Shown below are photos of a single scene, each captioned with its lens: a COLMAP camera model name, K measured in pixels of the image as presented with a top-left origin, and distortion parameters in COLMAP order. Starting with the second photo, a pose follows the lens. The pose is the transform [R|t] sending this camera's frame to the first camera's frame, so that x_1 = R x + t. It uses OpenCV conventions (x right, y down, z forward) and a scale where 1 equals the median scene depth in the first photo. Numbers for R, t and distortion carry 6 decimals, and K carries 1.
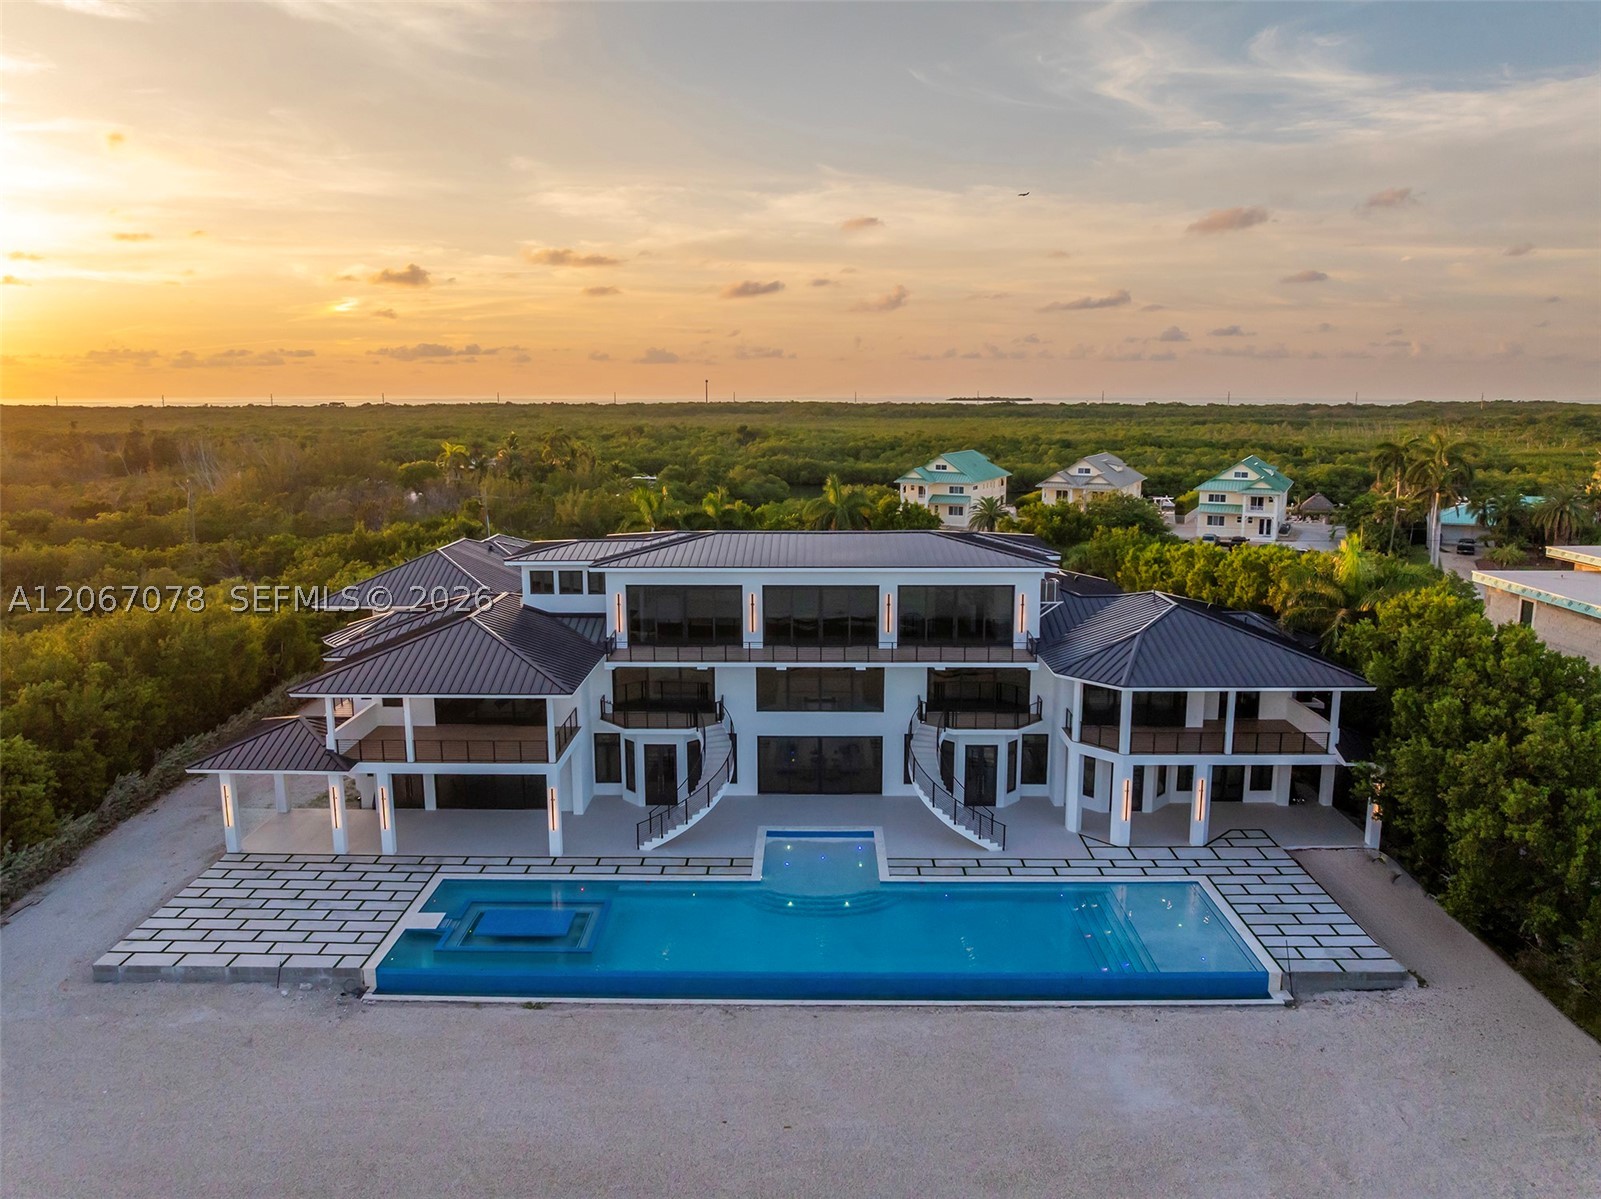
lens RADIAL K [[1127.4, 0, 800.5], [0, 1127.4, 599.5], [0, 0, 1]] dist [-0.040505, 0.006086]
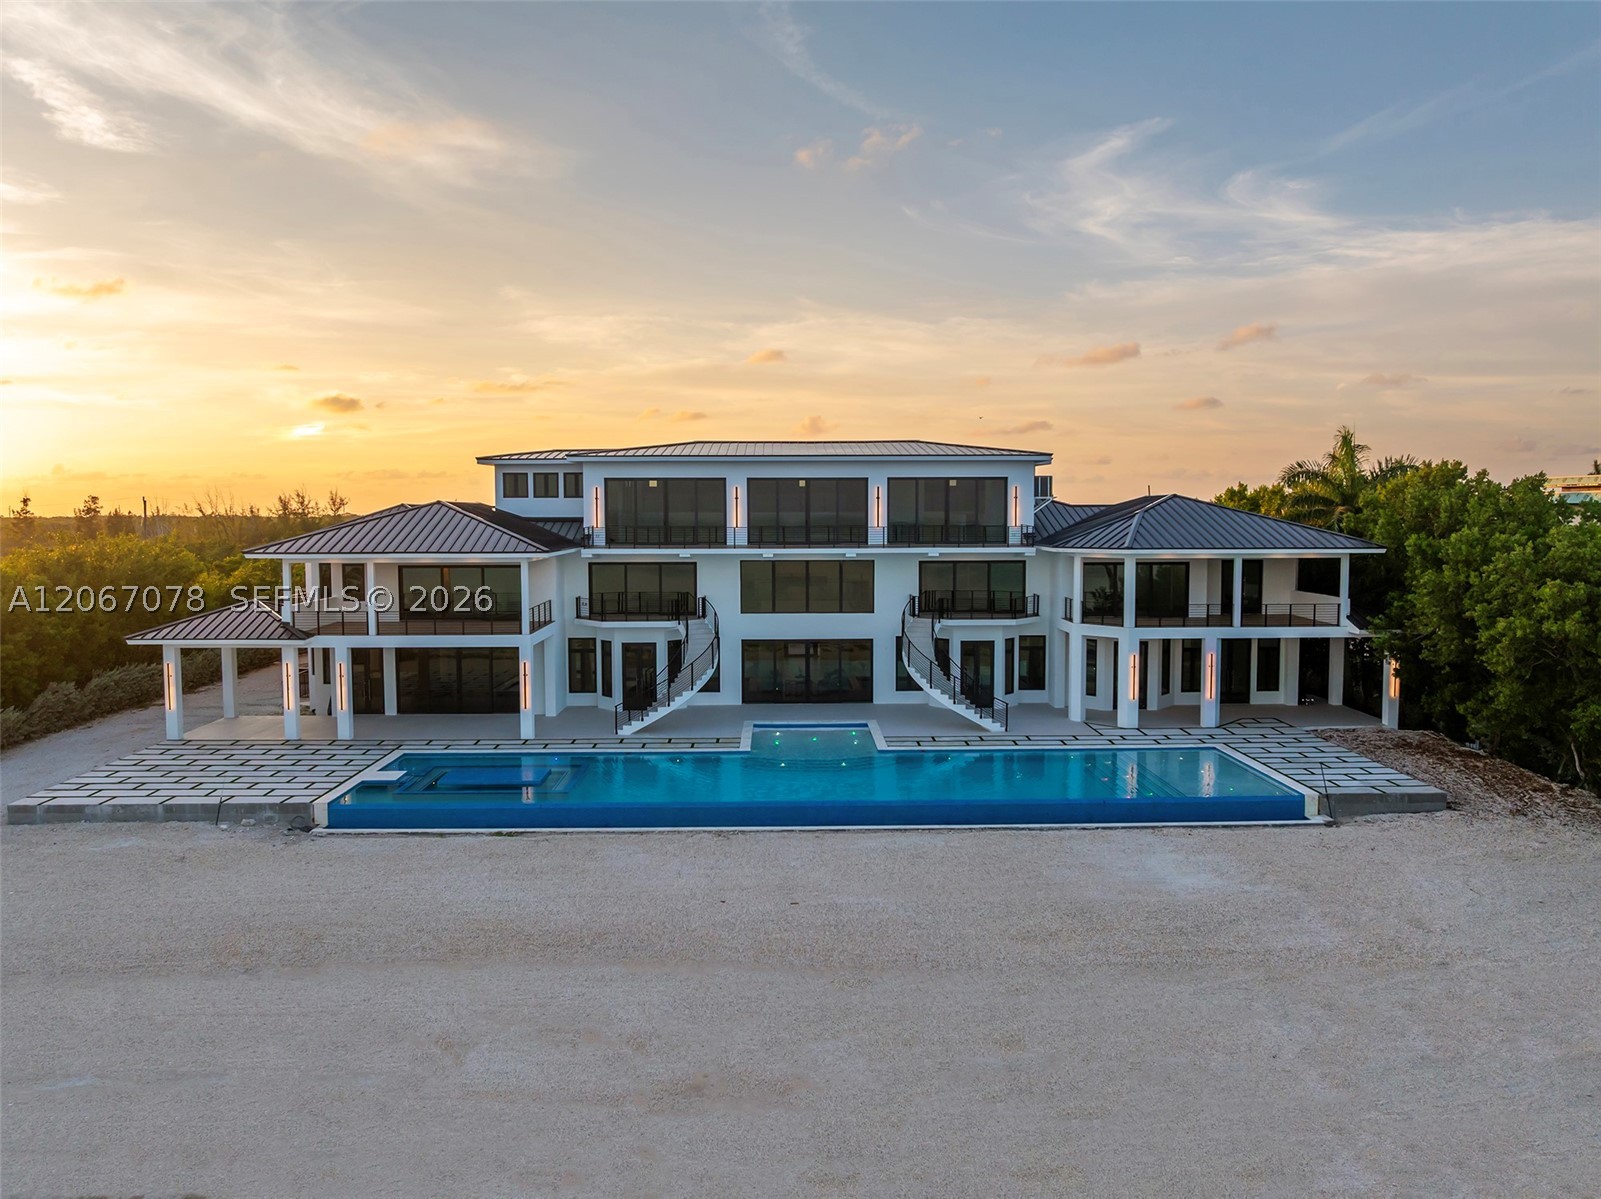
lens RADIAL K [[1127.4, 0, 800.5], [0, 1127.4, 599.5], [0, 0, 1]] dist [-0.040505, 0.006086]
pose [[0.999389, -0.003732, 0.034744, -0.022917], [0.007504, 0.994004, -0.109087, 0.204623], [-0.034129, 0.109281, 0.993425, 0.055559]]
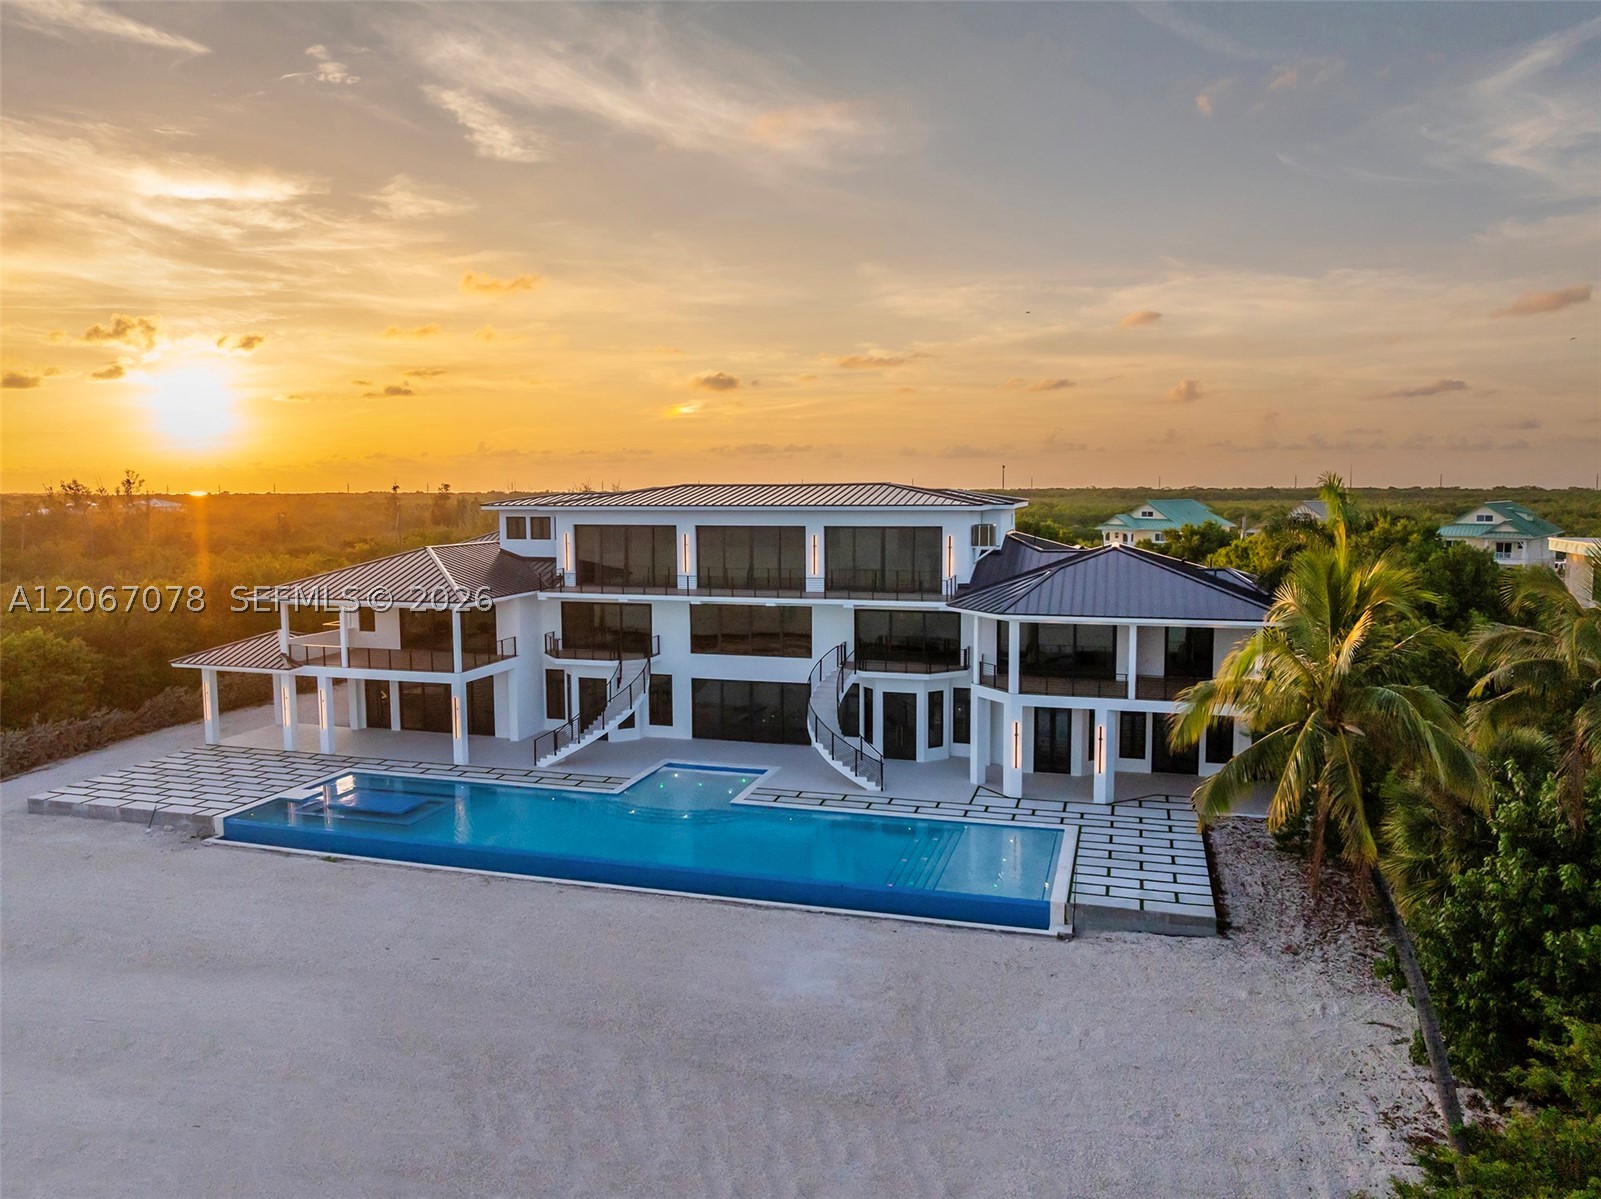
lens RADIAL K [[1127.4, 0, 800.5], [0, 1127.4, 599.5], [0, 0, 1]] dist [-0.040505, 0.006086]
pose [[0.960669, 0.023538, -0.276697, 0.353844], [-0.046426, 0.995991, -0.076460, 0.132173], [0.273788, 0.086298, 0.957911, 0.064160]]
